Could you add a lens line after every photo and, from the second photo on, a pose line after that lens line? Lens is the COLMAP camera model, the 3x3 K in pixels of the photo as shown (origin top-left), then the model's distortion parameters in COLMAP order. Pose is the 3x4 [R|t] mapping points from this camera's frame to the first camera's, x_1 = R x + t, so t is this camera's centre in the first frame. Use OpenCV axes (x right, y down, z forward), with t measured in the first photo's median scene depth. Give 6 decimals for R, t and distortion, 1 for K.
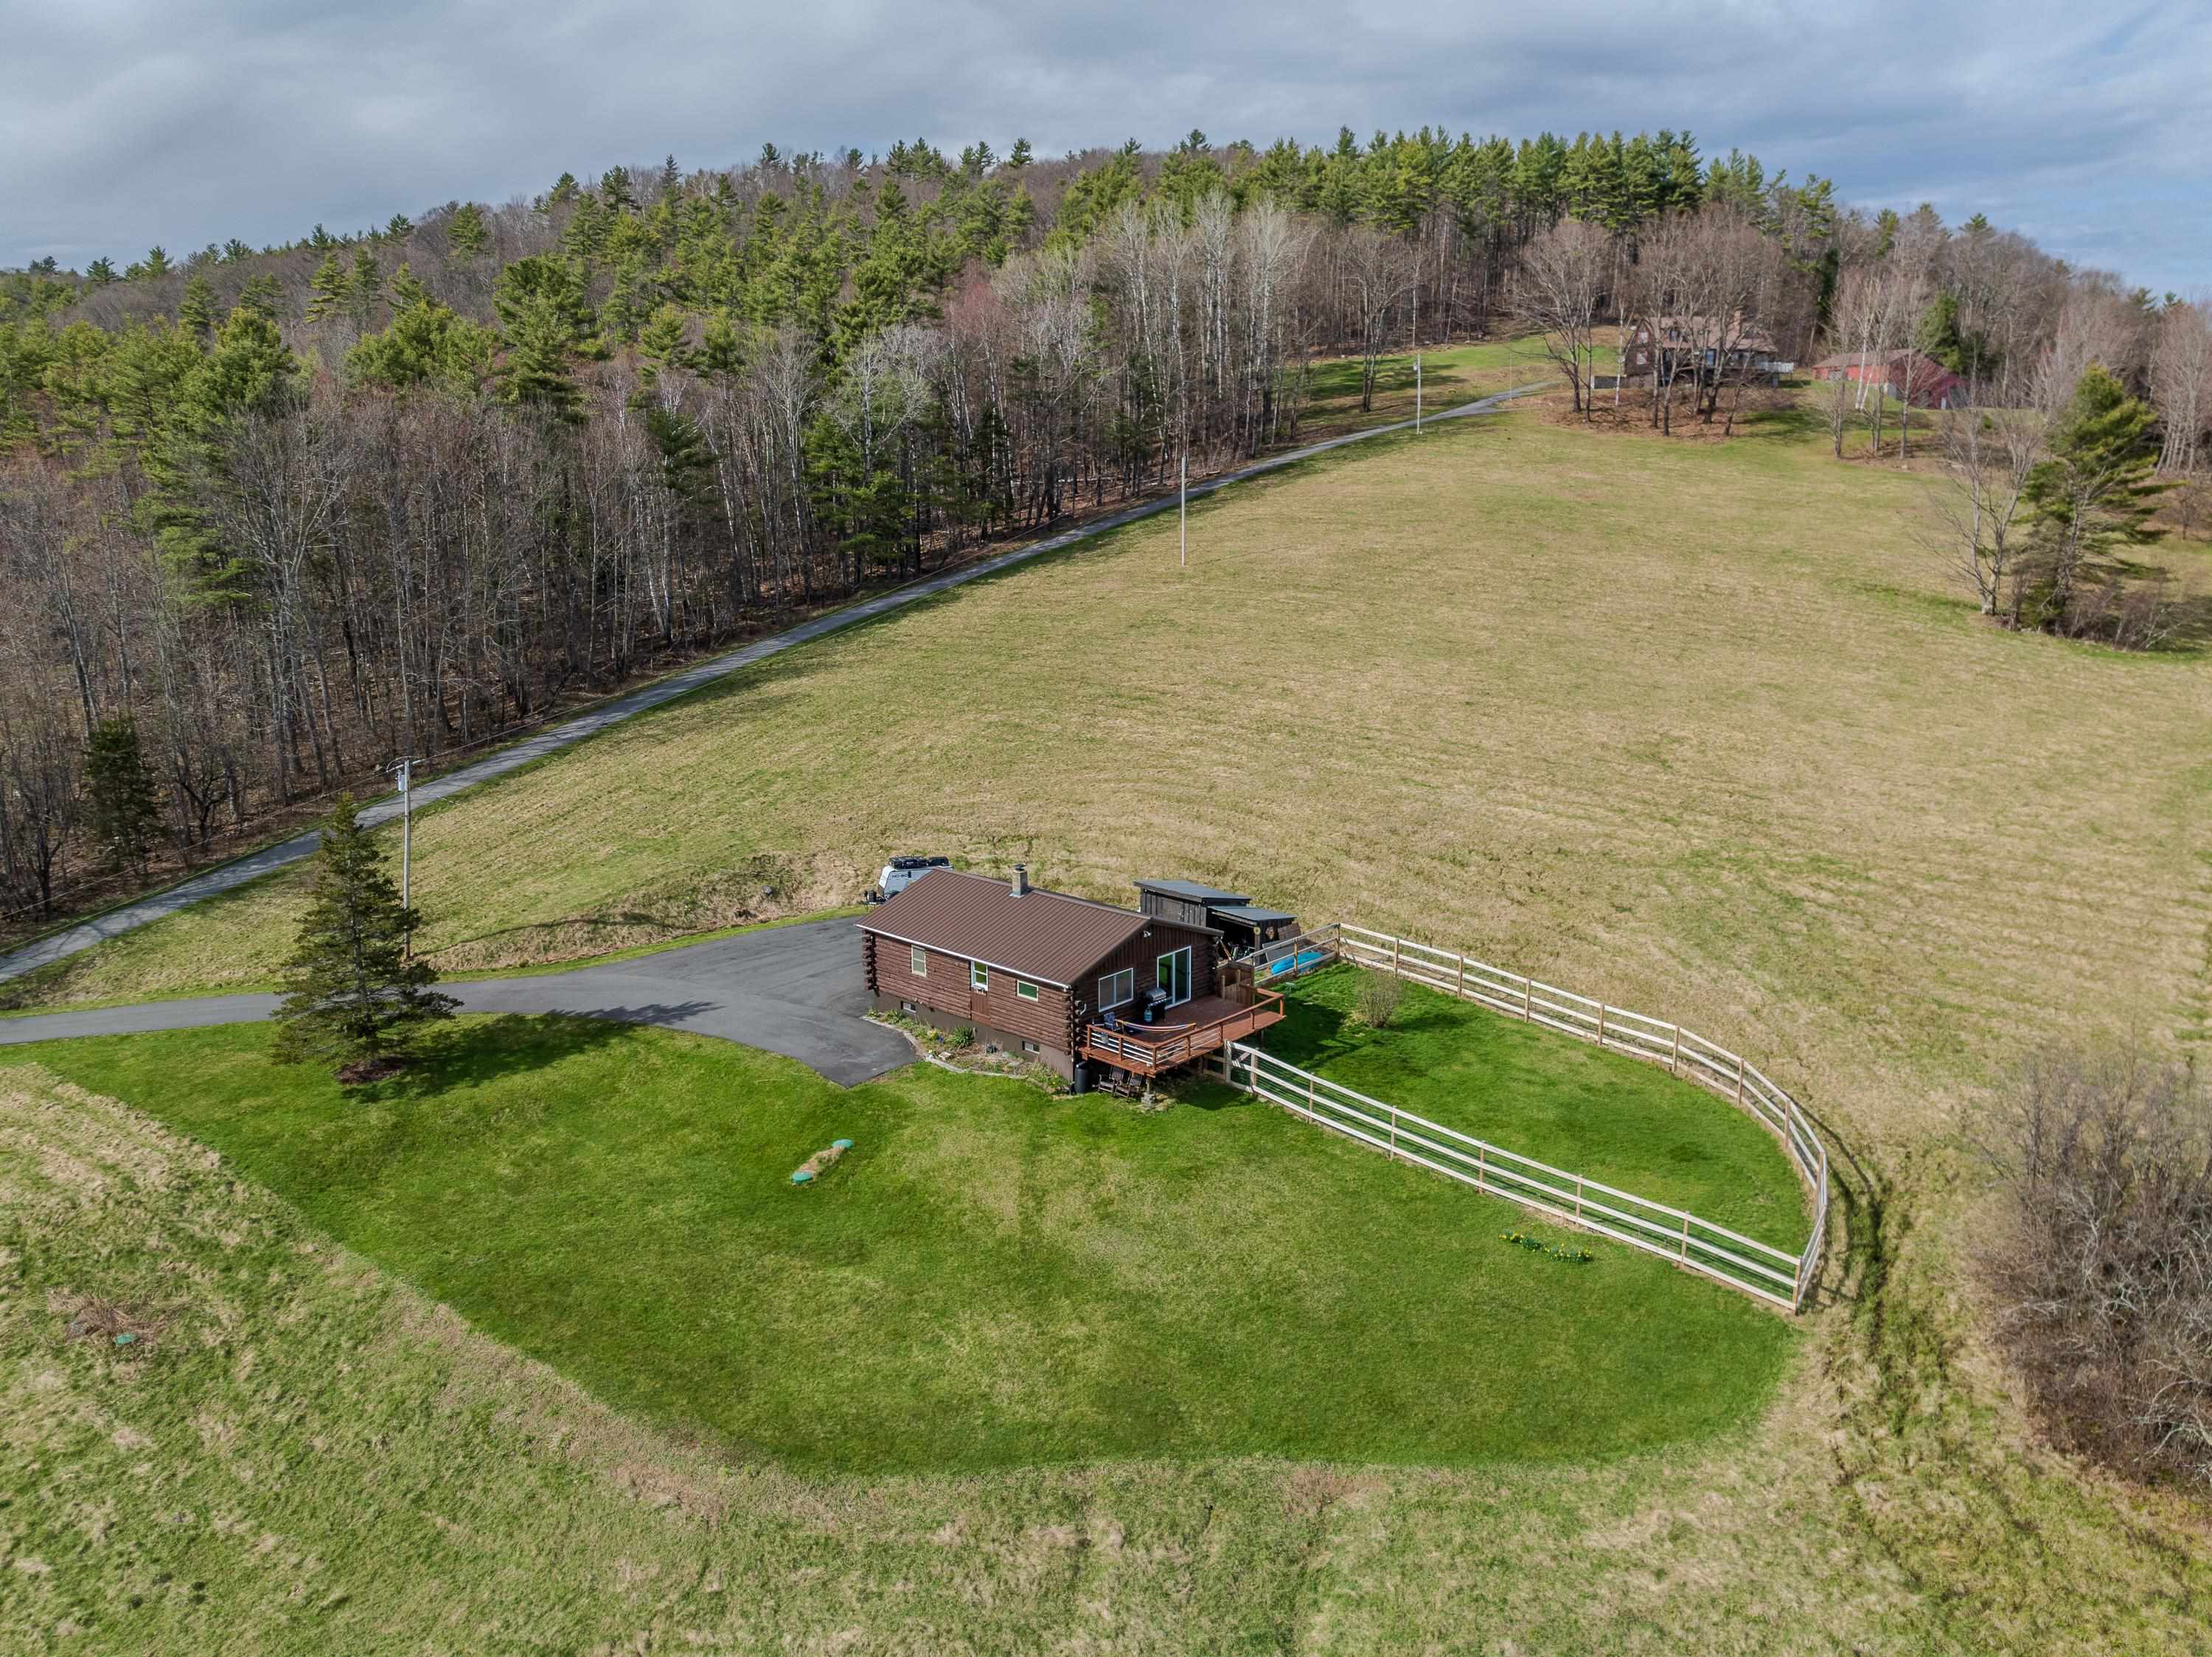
lens RADIAL K [[1556.8, 0, 1101.2], [0, 1556.8, 825.8], [0, 0, 1]] dist [-0.023832, -0.025793]
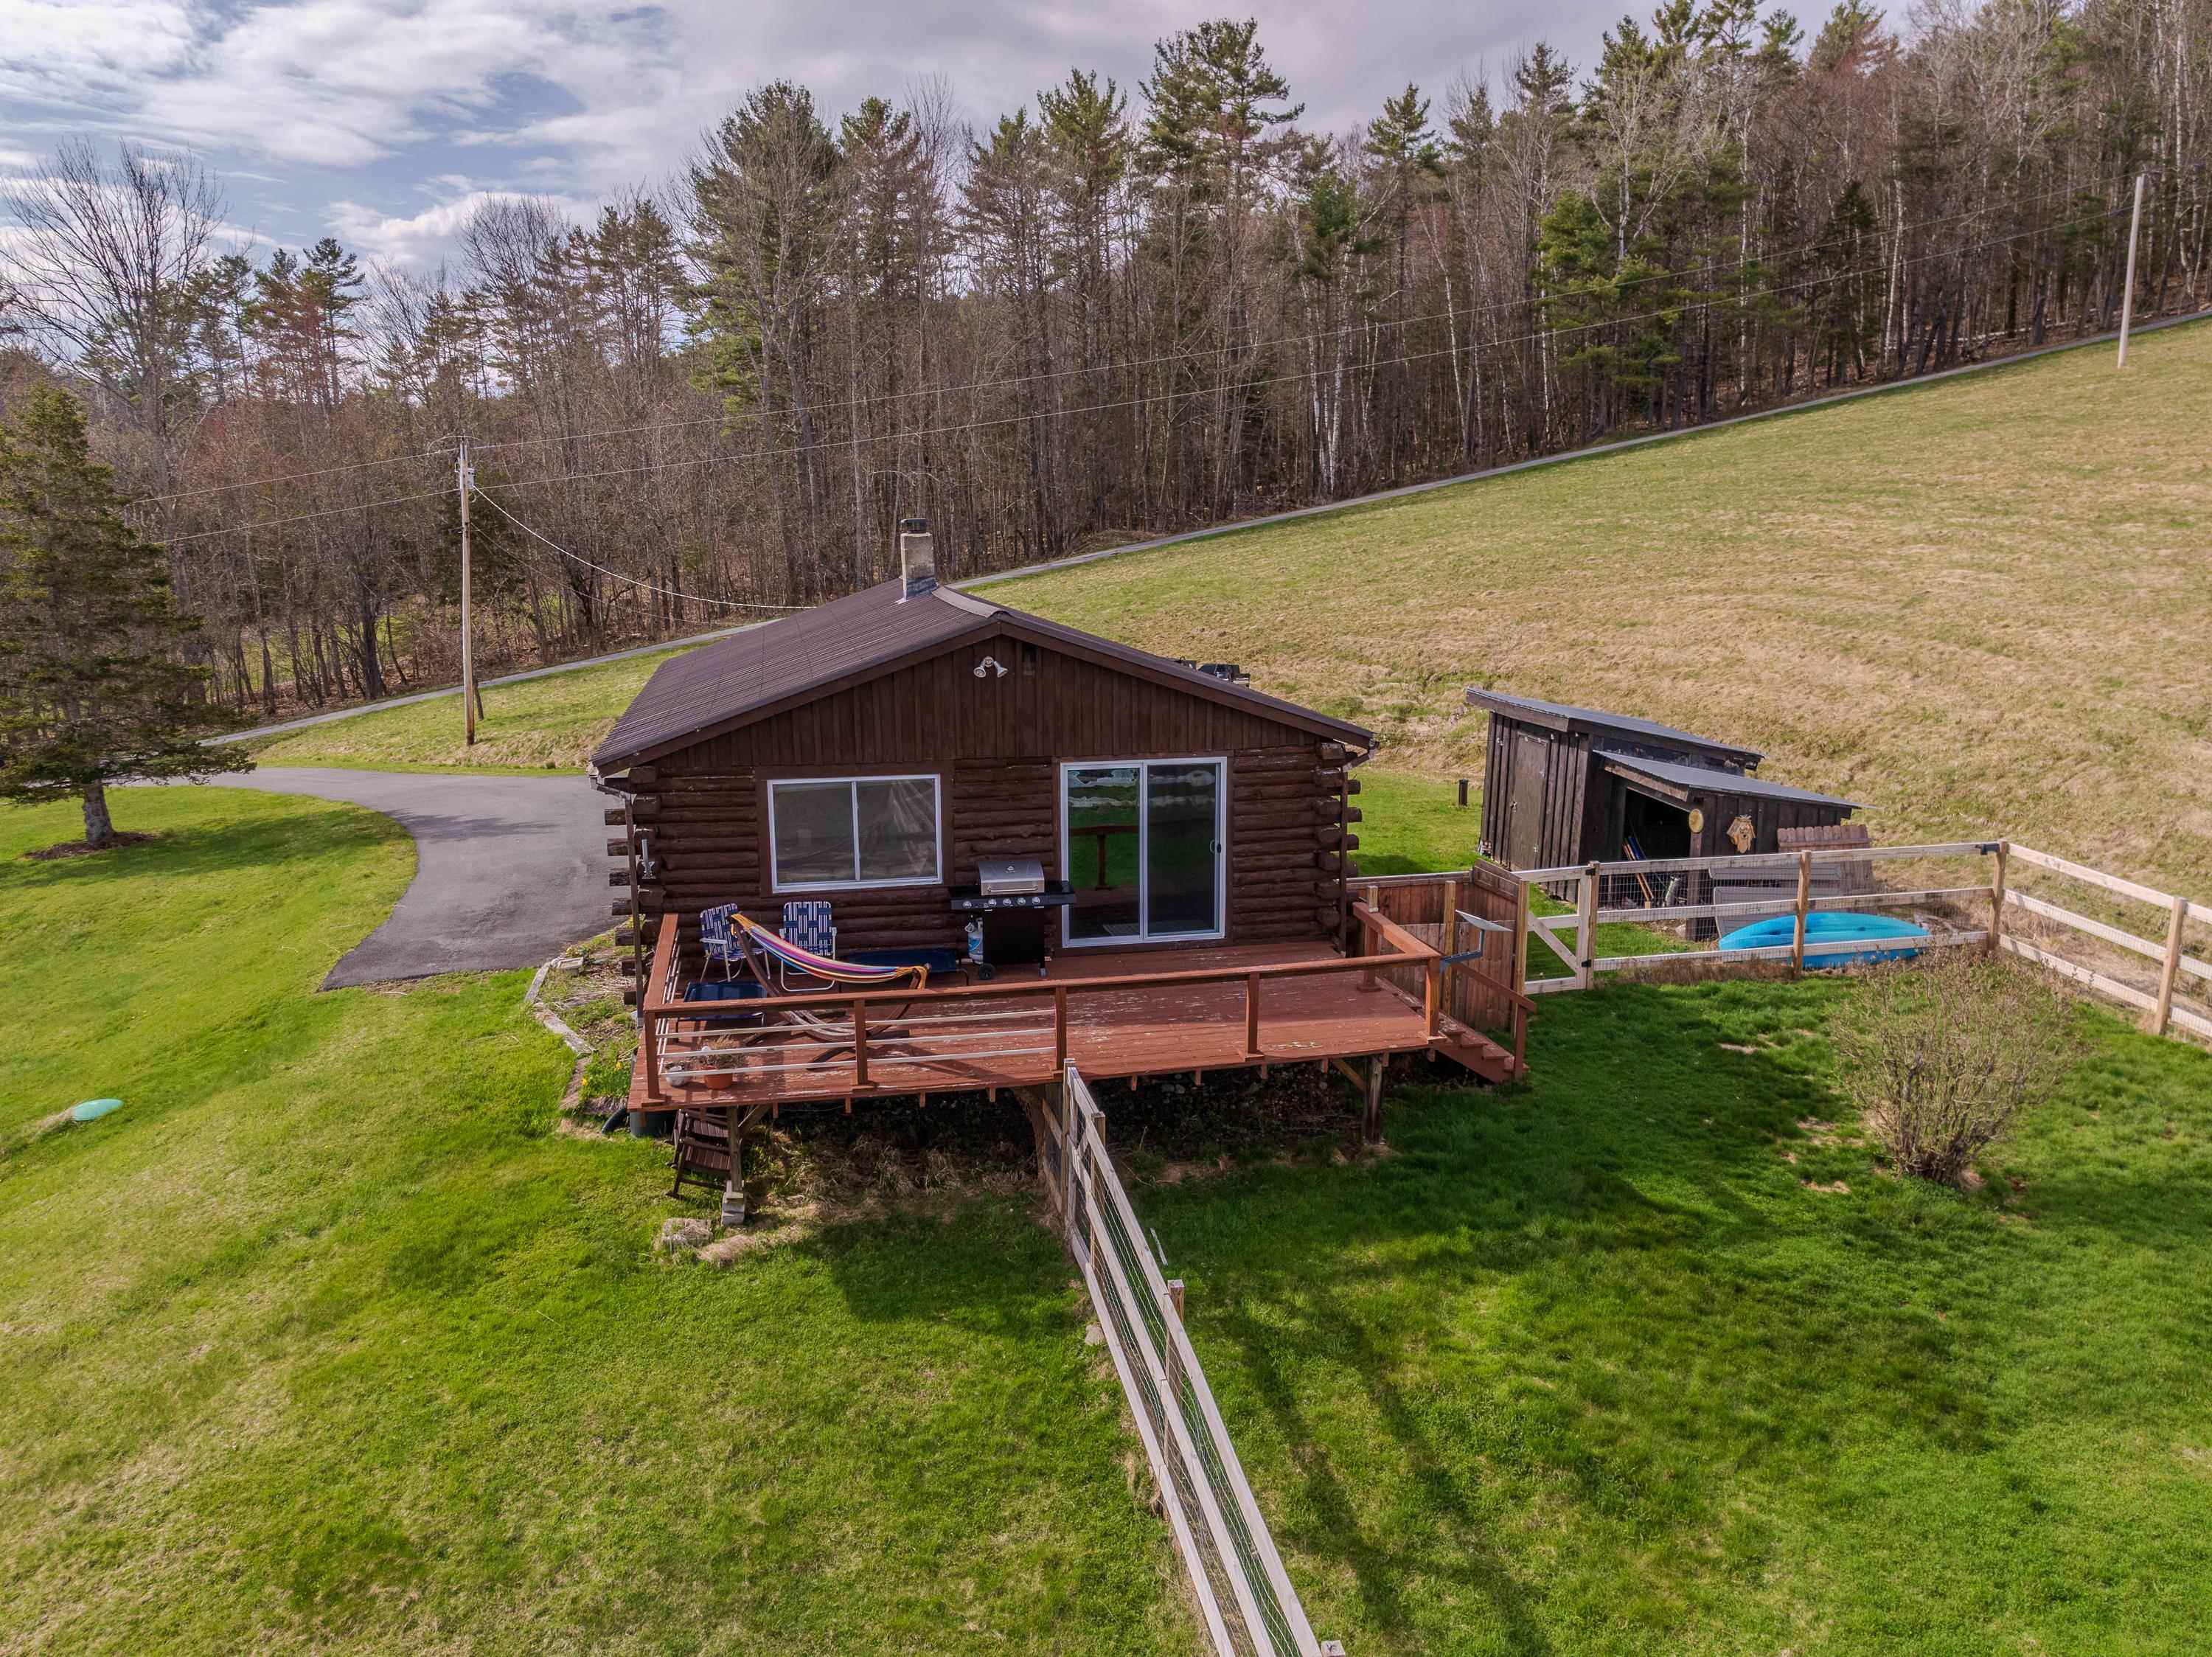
lens RADIAL K [[1556.8, 0, 1101.2], [0, 1556.8, 825.8], [0, 0, 1]] dist [-0.023832, -0.025793]
pose [[0.809384, 0.112120, -0.576478, 0.112198], [-0.121437, 0.992344, 0.022502, 0.045329], [0.574587, 0.051793, 0.816803, 0.387019]]
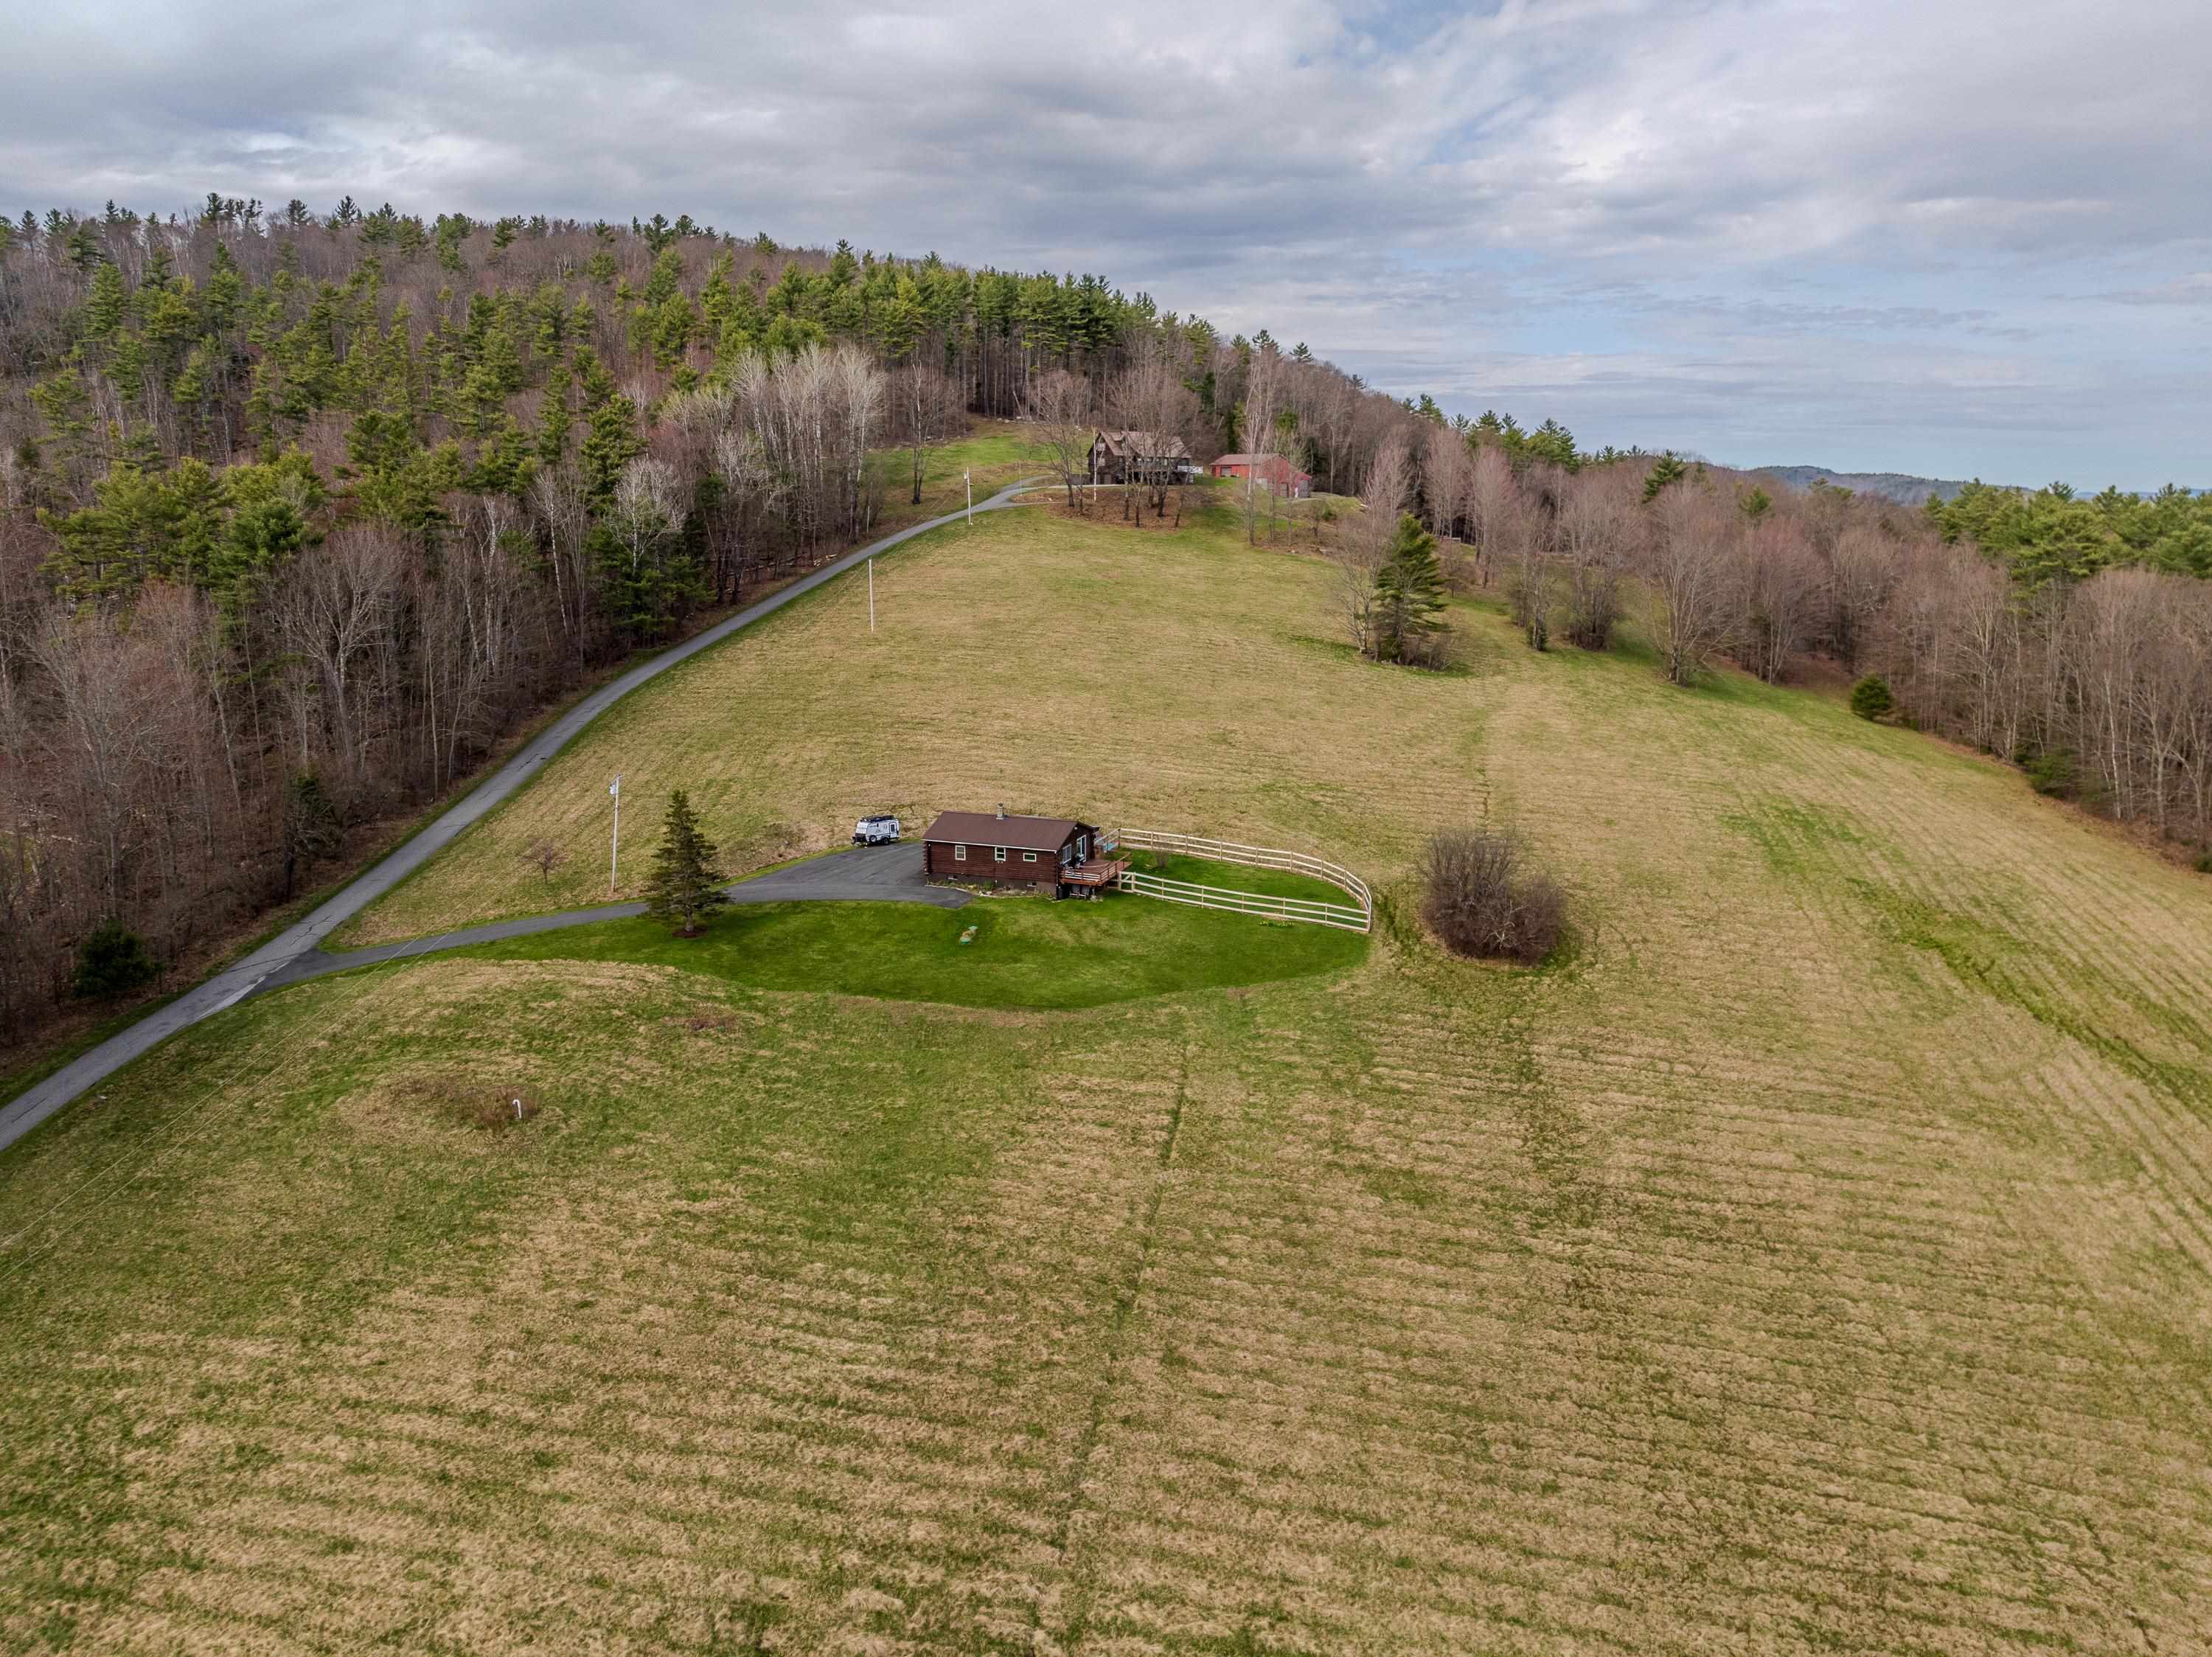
lens RADIAL K [[1556.8, 0, 1101.2], [0, 1556.8, 825.8], [0, 0, 1]] dist [-0.023832, -0.025793]
pose [[0.922009, -0.071037, 0.380595, -0.405917], [0.075764, 0.997122, 0.002568, 0.033441], [-0.379683, 0.026468, 0.924738, -0.545948]]
